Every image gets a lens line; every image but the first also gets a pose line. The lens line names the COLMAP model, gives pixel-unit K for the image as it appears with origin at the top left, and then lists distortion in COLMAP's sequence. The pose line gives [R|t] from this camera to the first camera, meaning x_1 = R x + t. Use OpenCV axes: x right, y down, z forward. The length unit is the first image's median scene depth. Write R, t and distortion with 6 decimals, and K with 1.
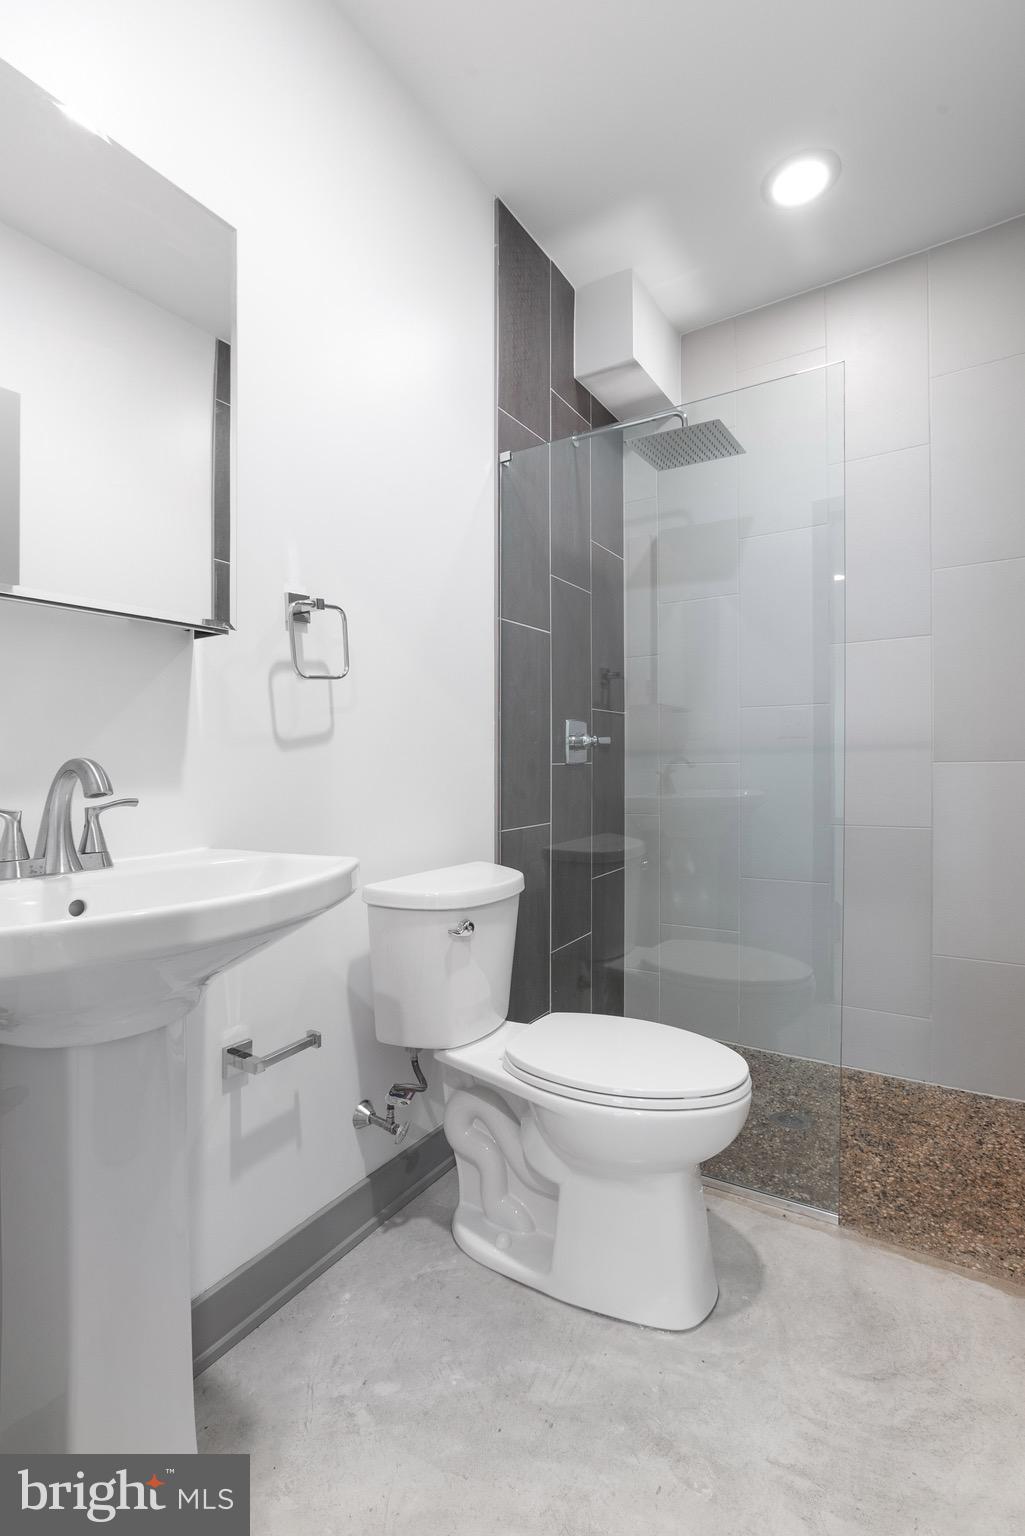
lens RADIAL K [[711.1, 0, 512.5], [0, 711.1, 768.0], [0, 0, 1]] dist [0.001130, 0.000141]
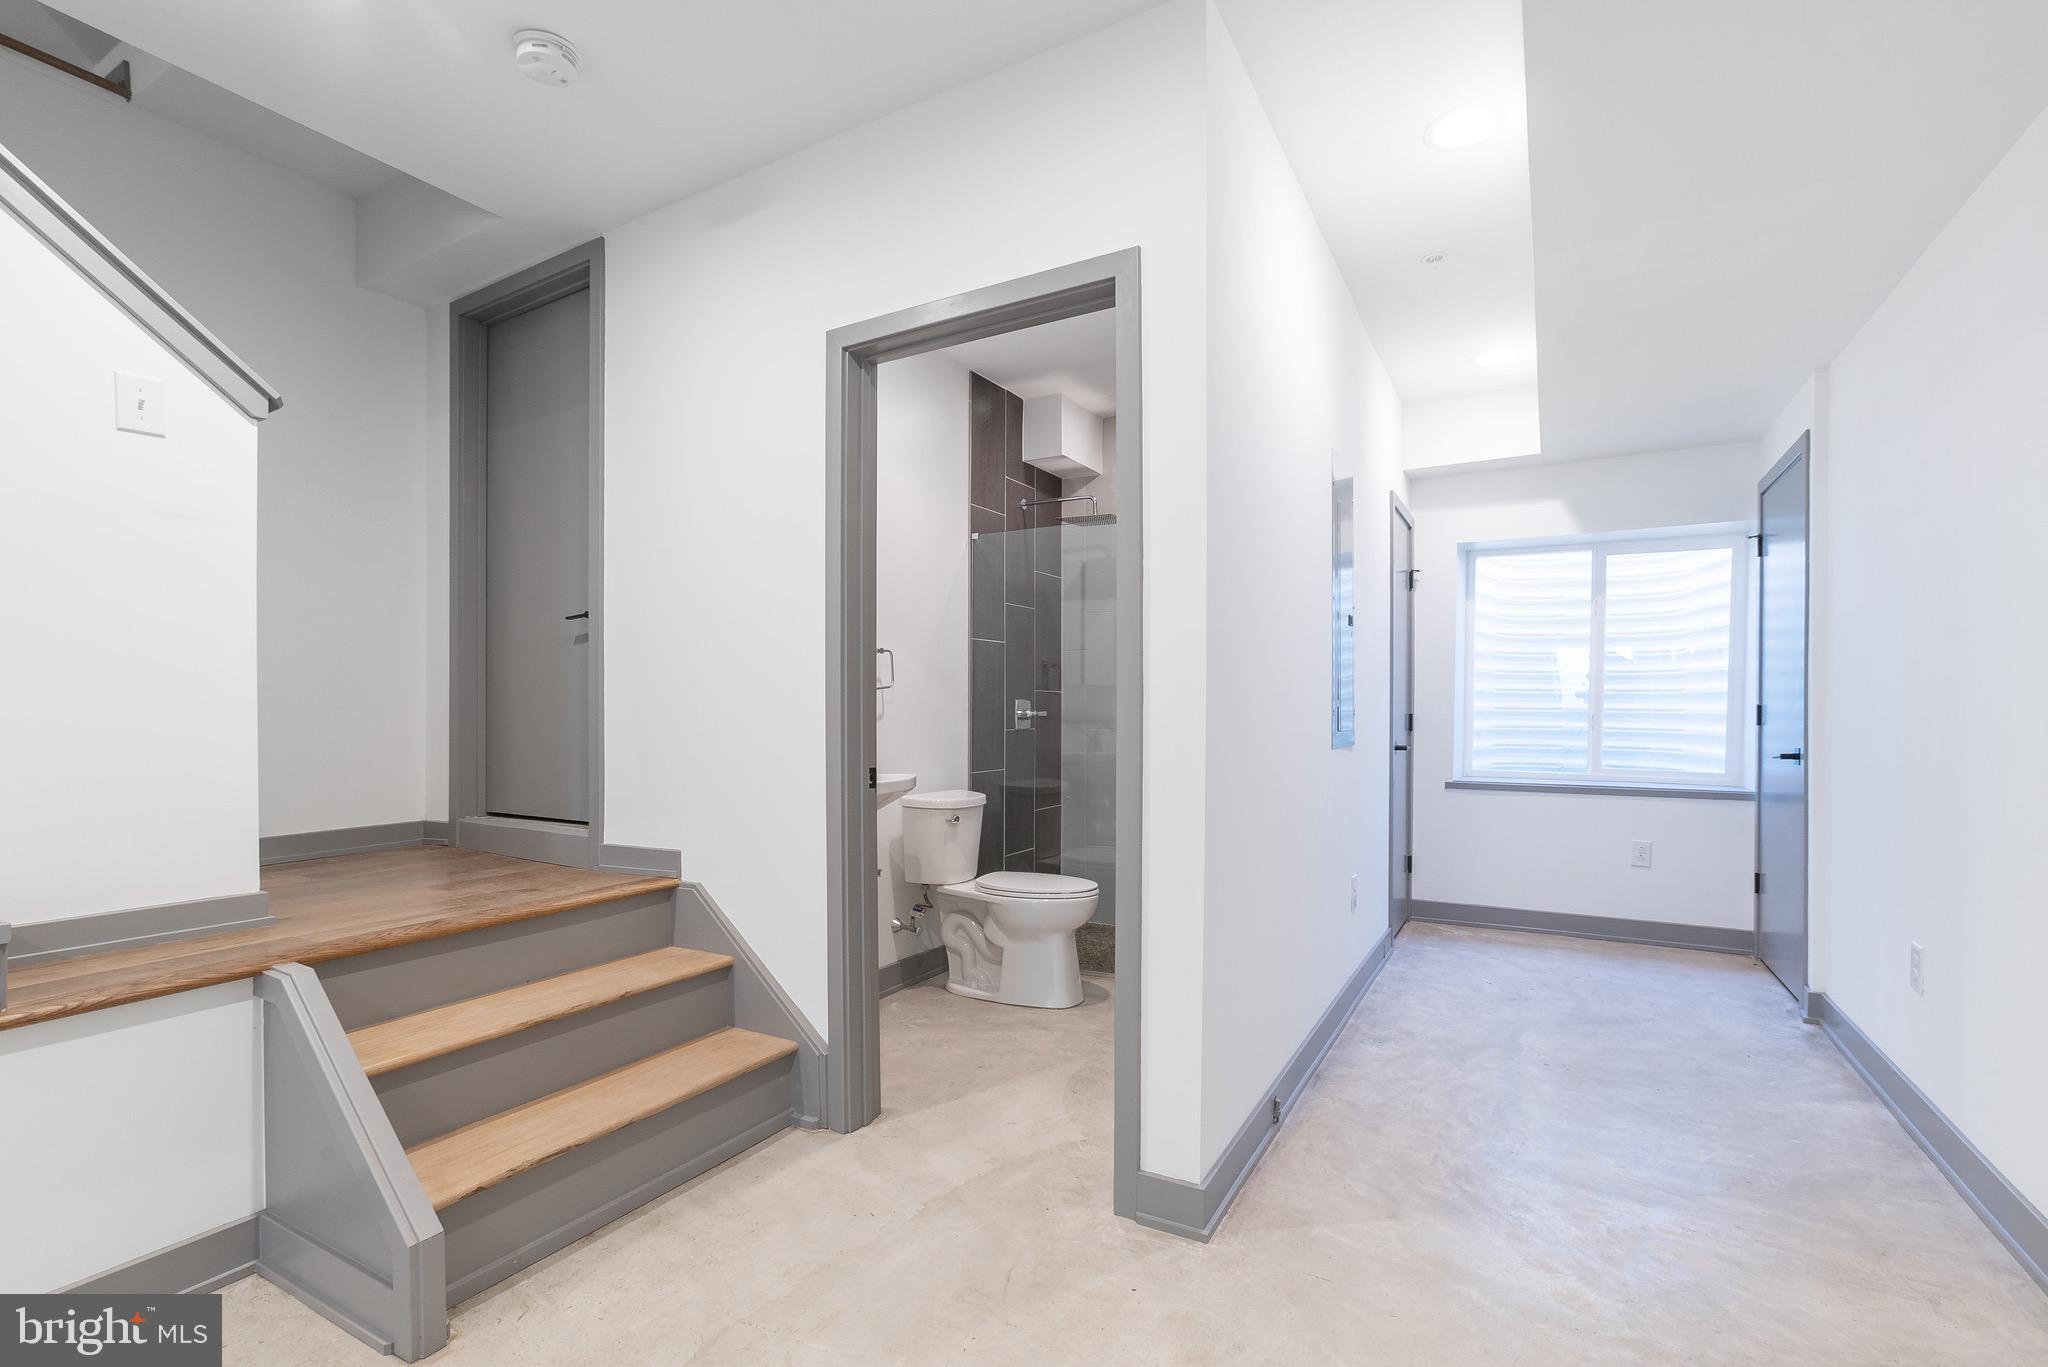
lens RADIAL K [[938.5, 0, 1031.8], [0, 938.5, 773.2], [0, 0, 1]] dist [0.001630, 0.000175]
pose [[0.998285, 0.001719, 0.058521, -0.005726], [-0.004668, 0.998723, 0.050302, -0.015604], [-0.058359, -0.050489, 0.997018, -1.095942]]
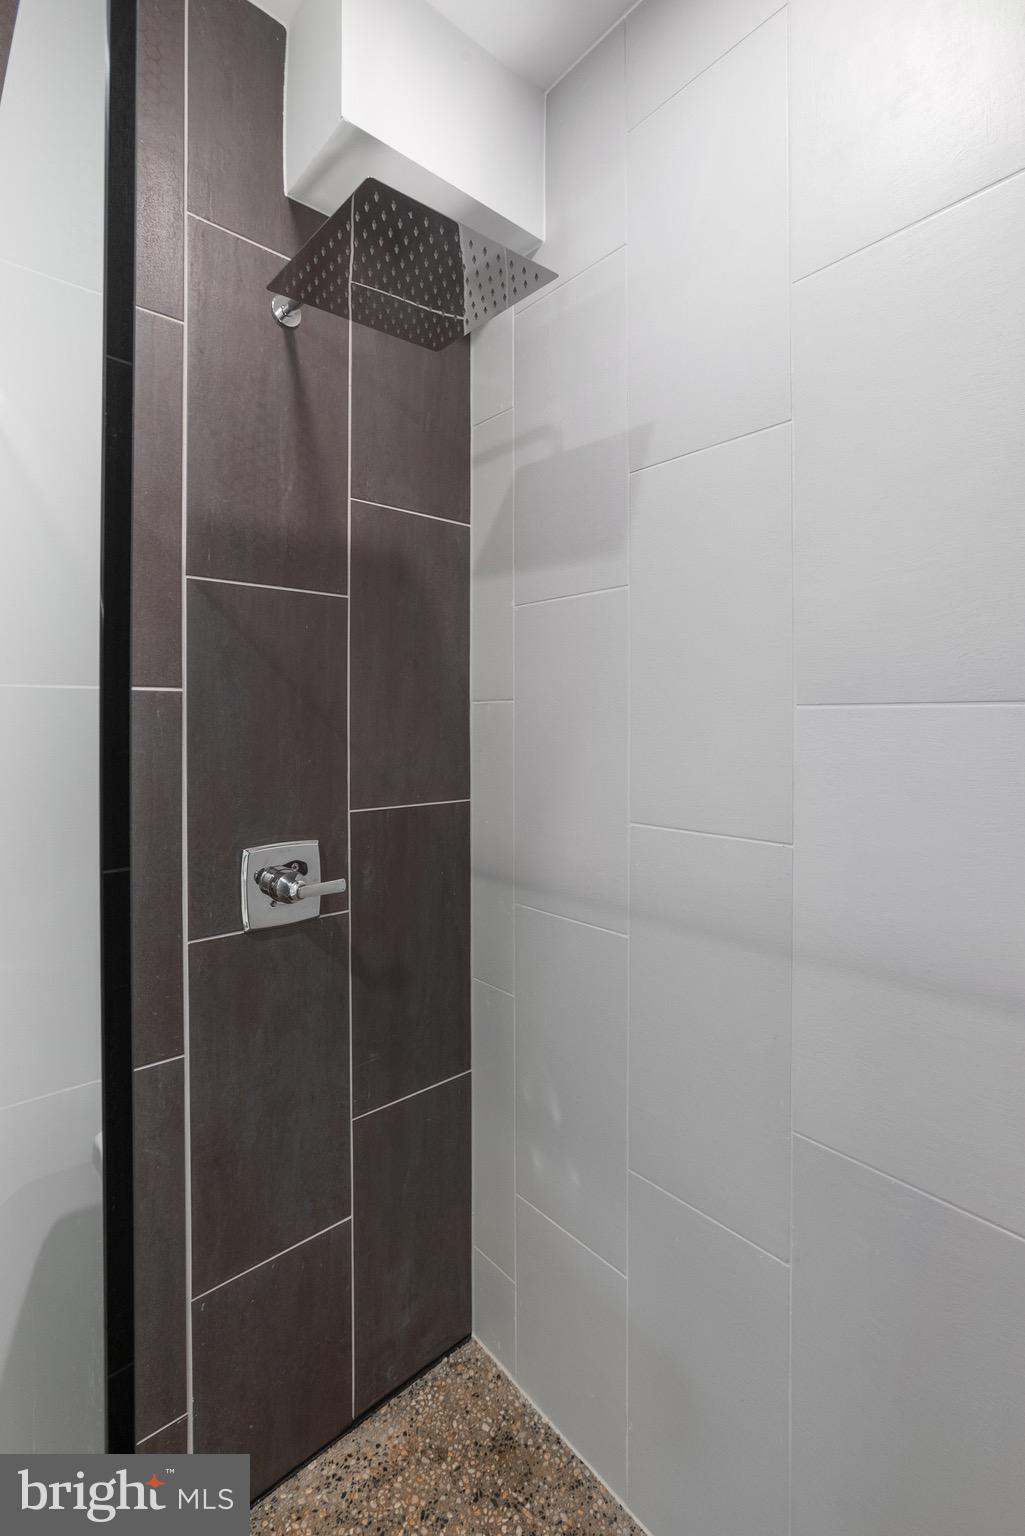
lens RADIAL K [[734.7, 0, 516.4], [0, 734.7, 721.9], [0, 0, 1]] dist [0.022183, 0.000125]
pose [[0.958276, 0.011955, -0.285594, 0.486865], [-0.012044, 0.999926, 0.001443, -0.189317], [0.285590, 0.002057, 0.958350, 0.615748]]
